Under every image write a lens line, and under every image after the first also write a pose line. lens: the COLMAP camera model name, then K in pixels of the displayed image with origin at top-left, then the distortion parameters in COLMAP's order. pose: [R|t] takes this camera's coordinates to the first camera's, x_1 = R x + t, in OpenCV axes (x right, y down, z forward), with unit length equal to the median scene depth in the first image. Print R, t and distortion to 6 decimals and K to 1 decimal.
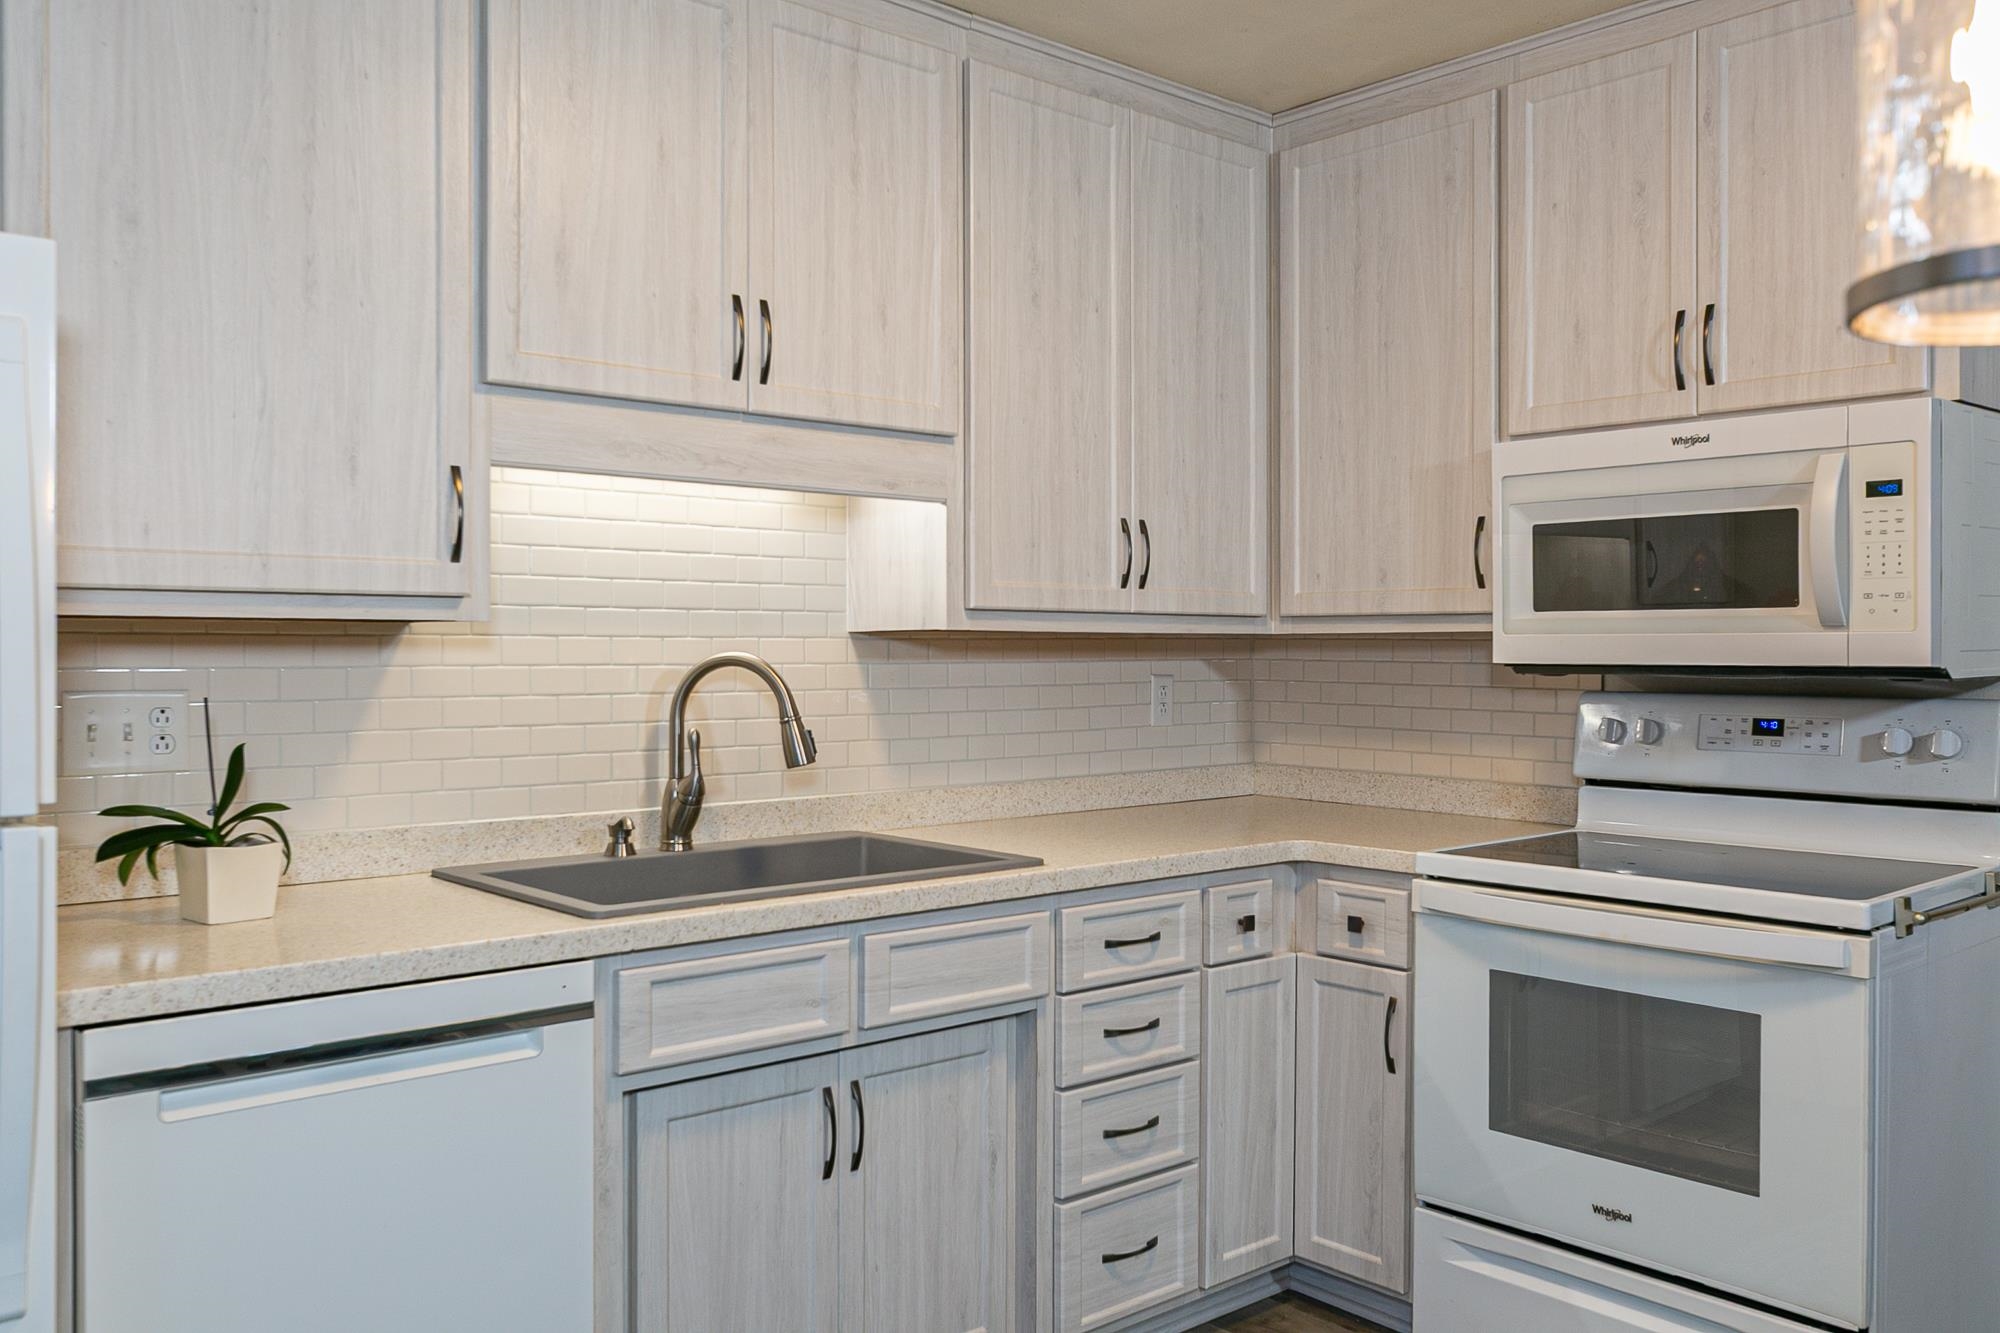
lens RADIAL K [[1644.5, 0, 1001.9], [0, 1644.5, 659.0], [0, 0, 1]] dist [0.017886, 0.003140]
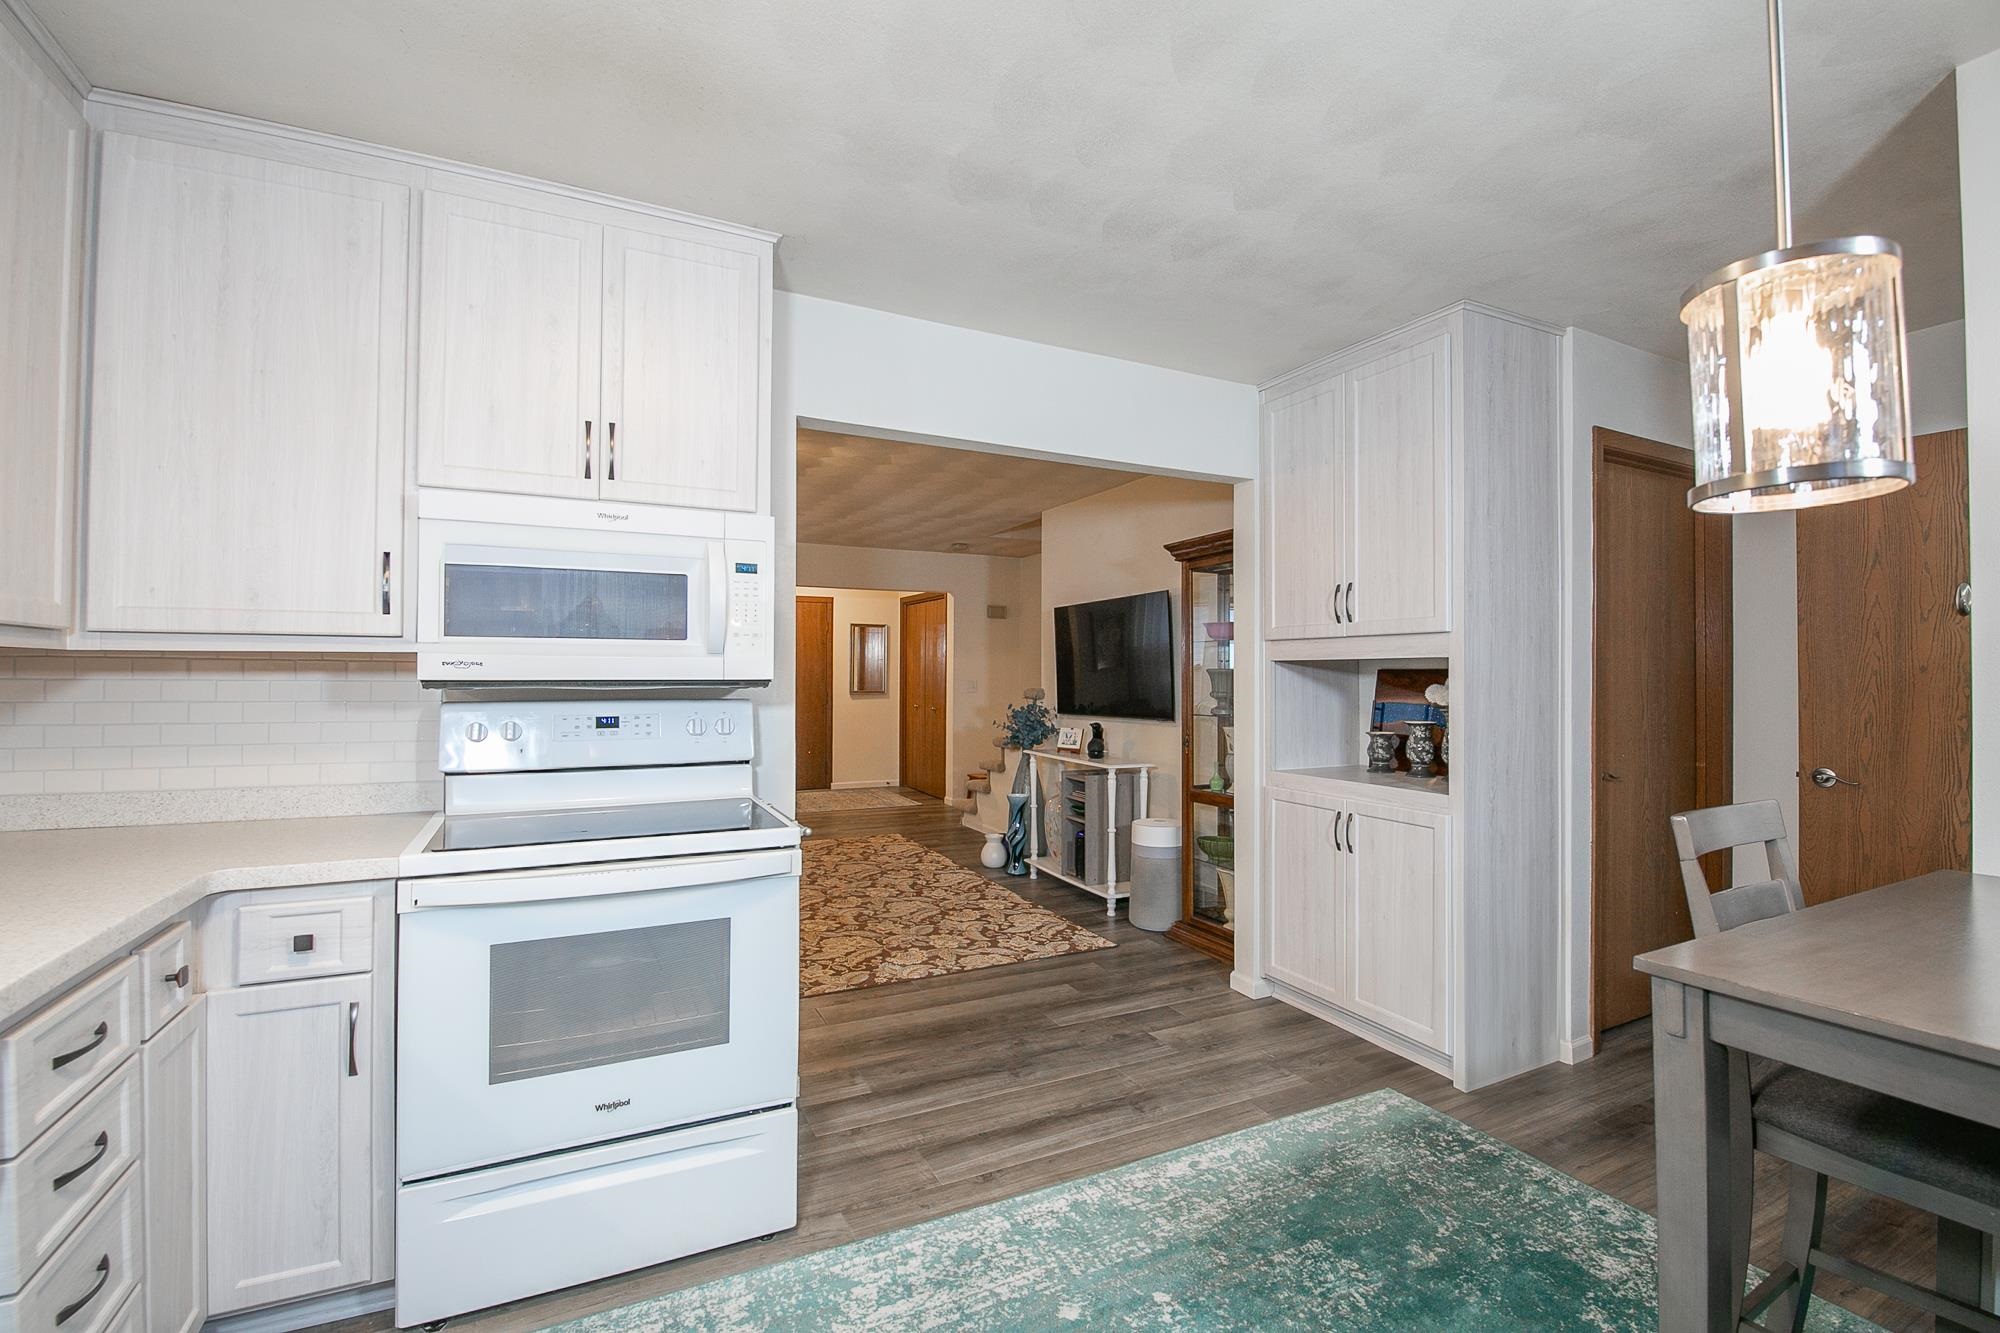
lens RADIAL K [[885.6, 0, 1024.8], [0, 885.6, 661.6], [0, 0, 1]] dist [-0.002898, -0.001094]
pose [[0.275388, 0.010474, 0.961276, -0.183138], [0.004361, 0.999917, -0.012144, -0.001024], [-0.961323, 0.007536, 0.275319, 0.432473]]
